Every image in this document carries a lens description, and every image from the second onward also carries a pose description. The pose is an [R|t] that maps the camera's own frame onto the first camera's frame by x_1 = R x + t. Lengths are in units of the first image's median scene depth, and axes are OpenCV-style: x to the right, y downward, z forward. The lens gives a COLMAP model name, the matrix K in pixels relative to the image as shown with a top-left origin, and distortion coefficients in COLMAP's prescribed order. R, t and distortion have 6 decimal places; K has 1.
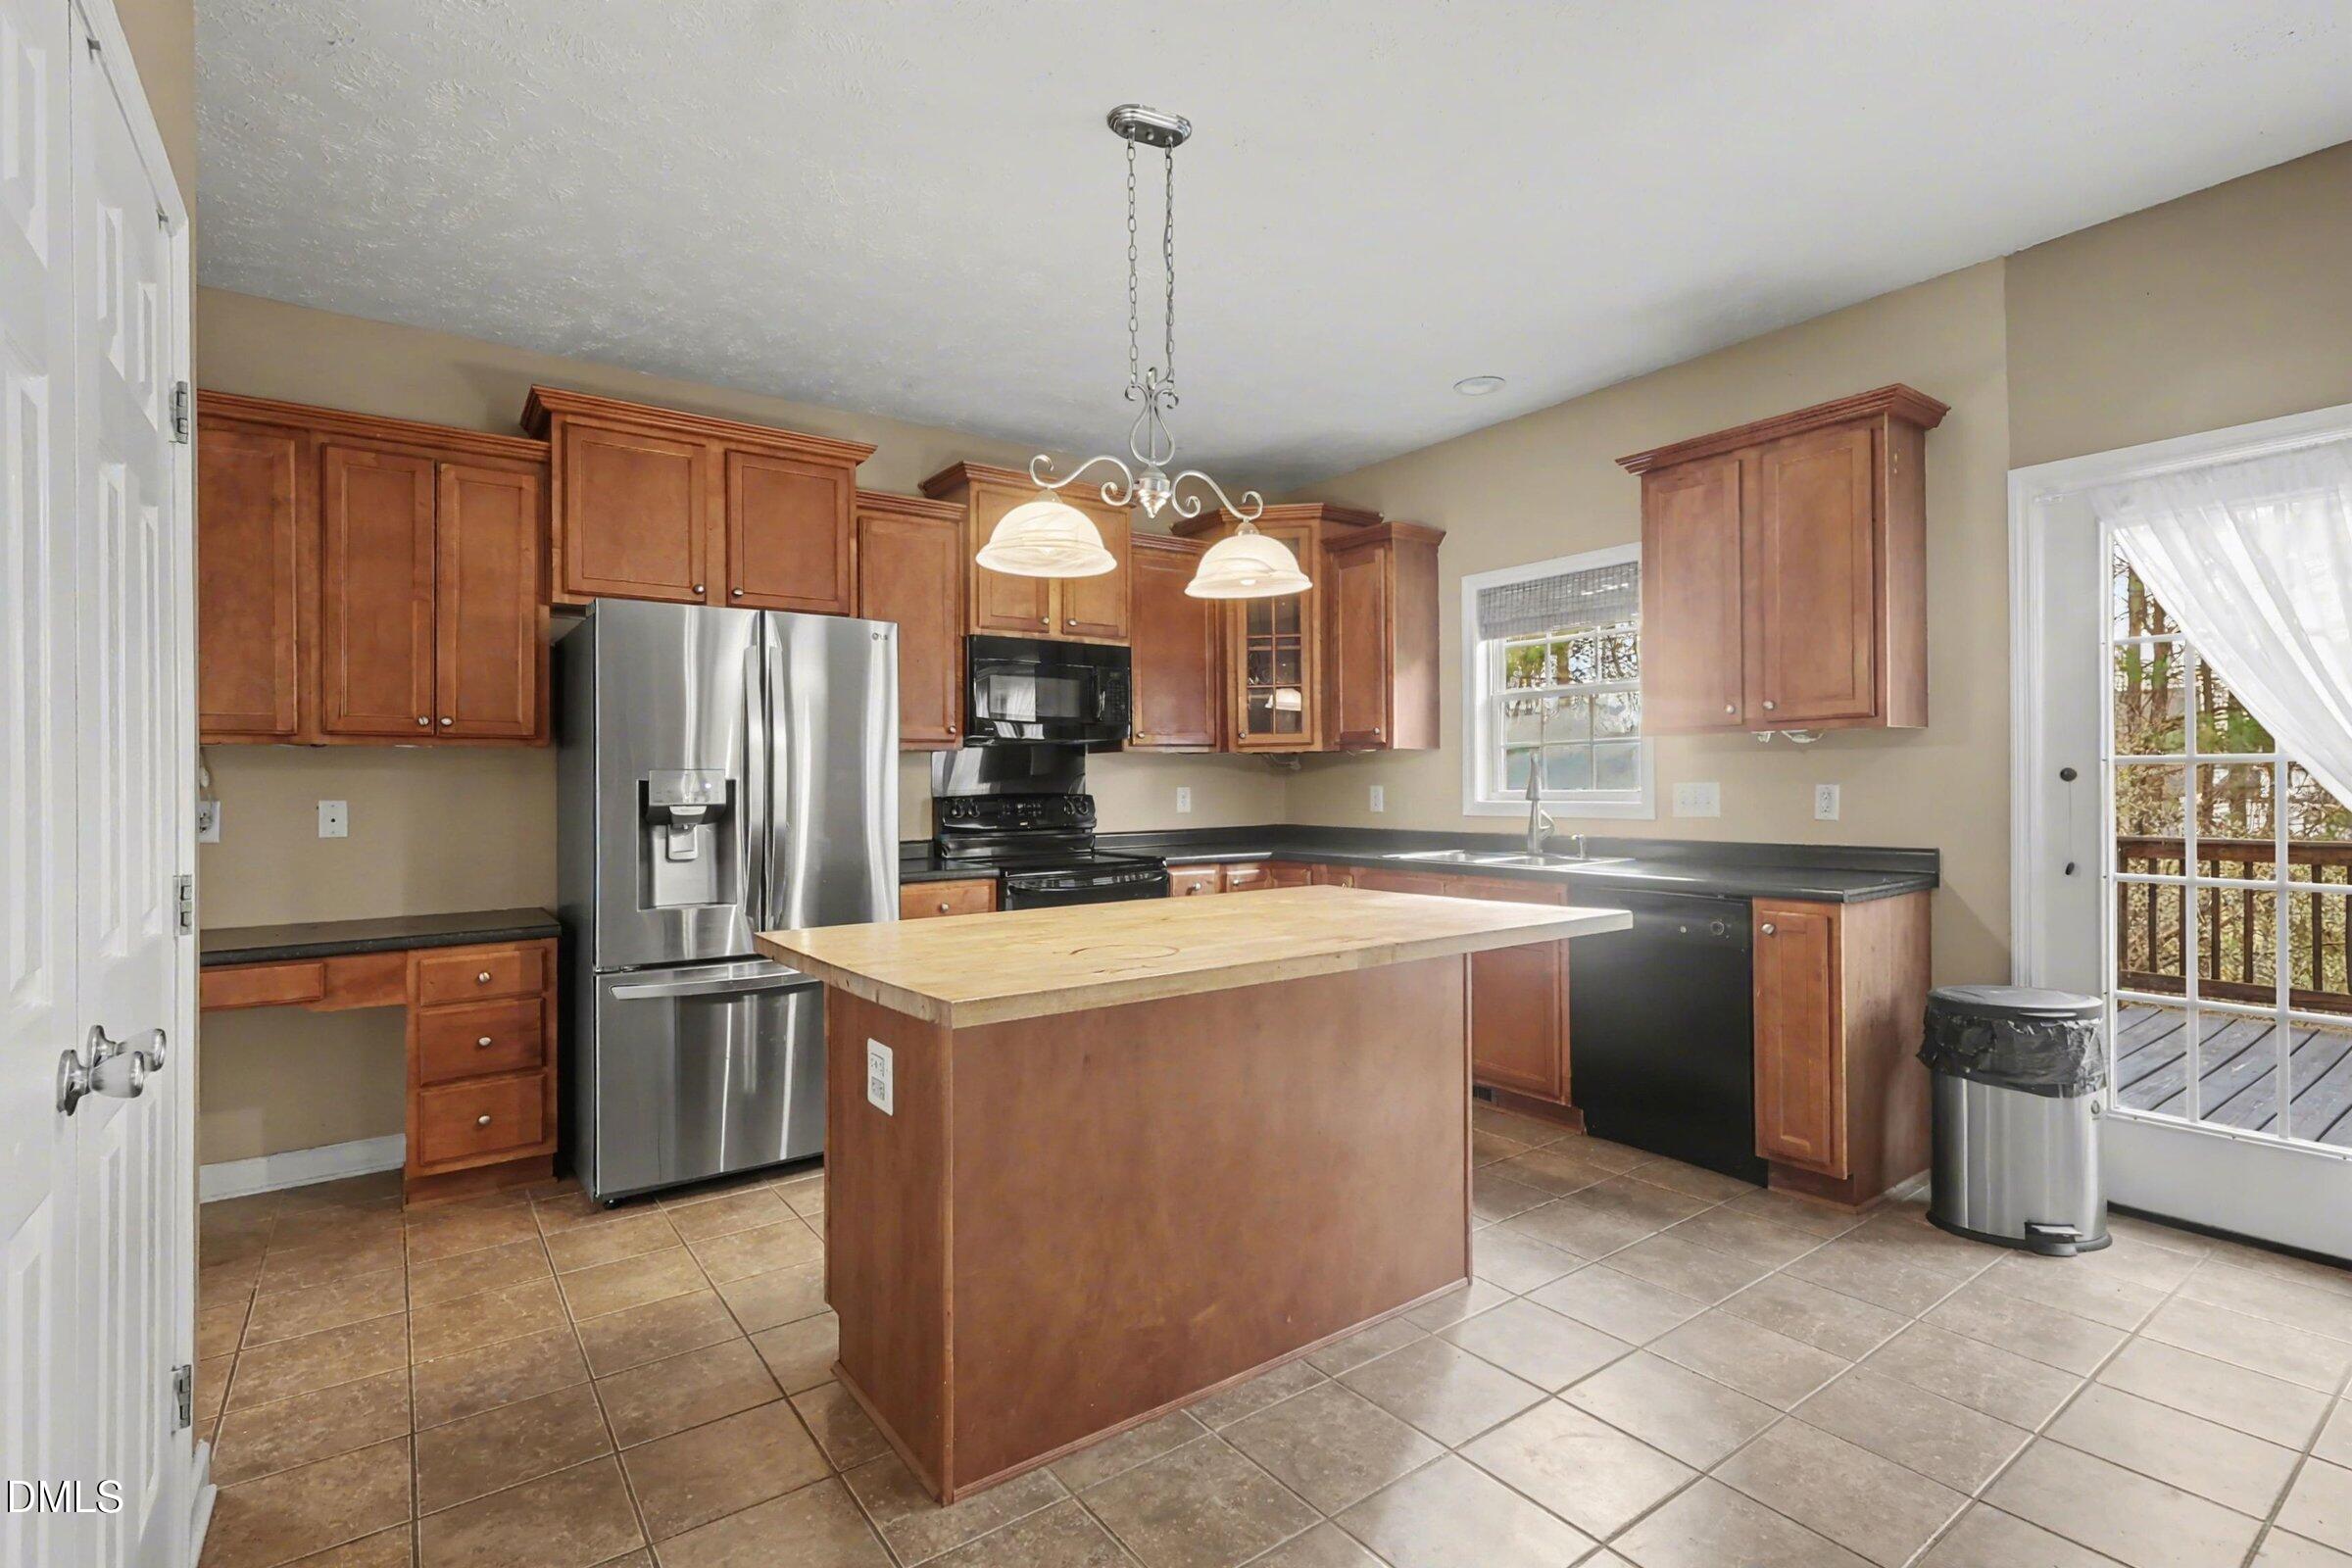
lens RADIAL K [[1106.2, 0, 1176.0], [0, 1106.2, 784.0], [0, 0, 1]] dist [-0.002415, 0.000447]
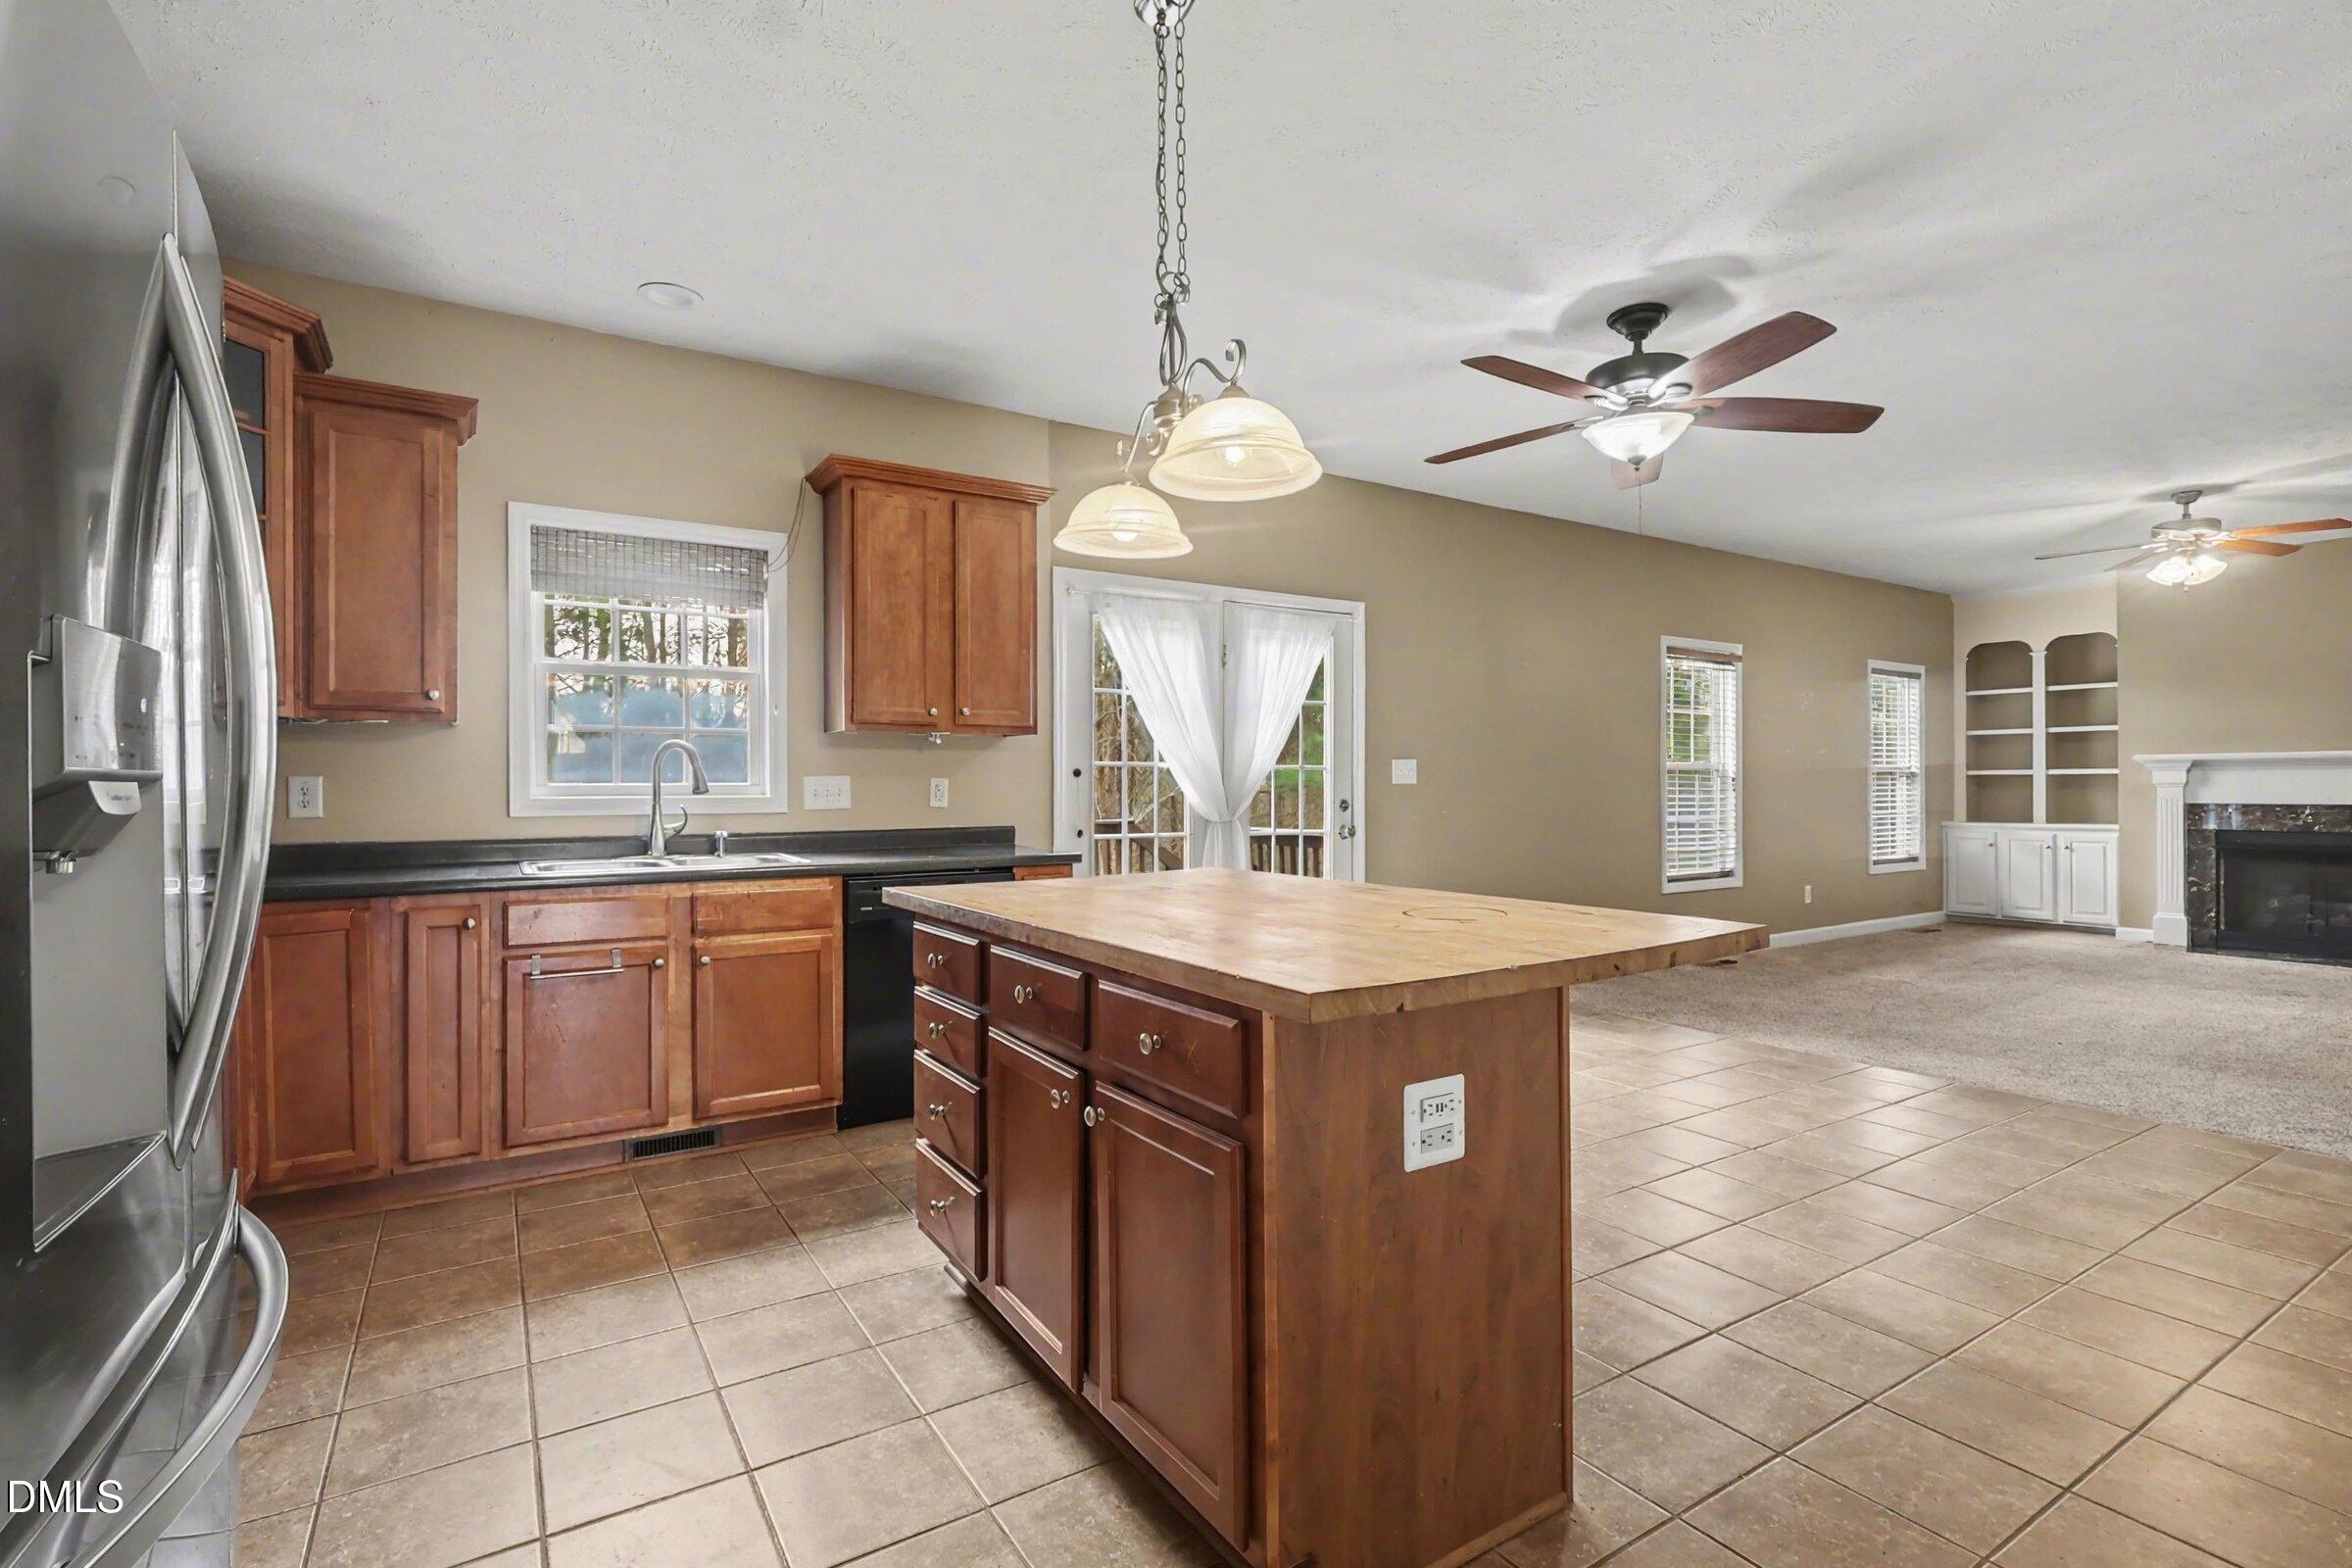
lens RADIAL K [[1107.7, 0, 1159.1], [0, 1107.7, 780.7], [0, 0, 1]] dist [-0.000682, -0.000626]
pose [[0.065890, 0.003792, 0.997820, -0.751670], [-0.006278, 0.999975, -0.003386, 0.006409], [-0.997807, -0.006041, 0.065913, 0.807396]]
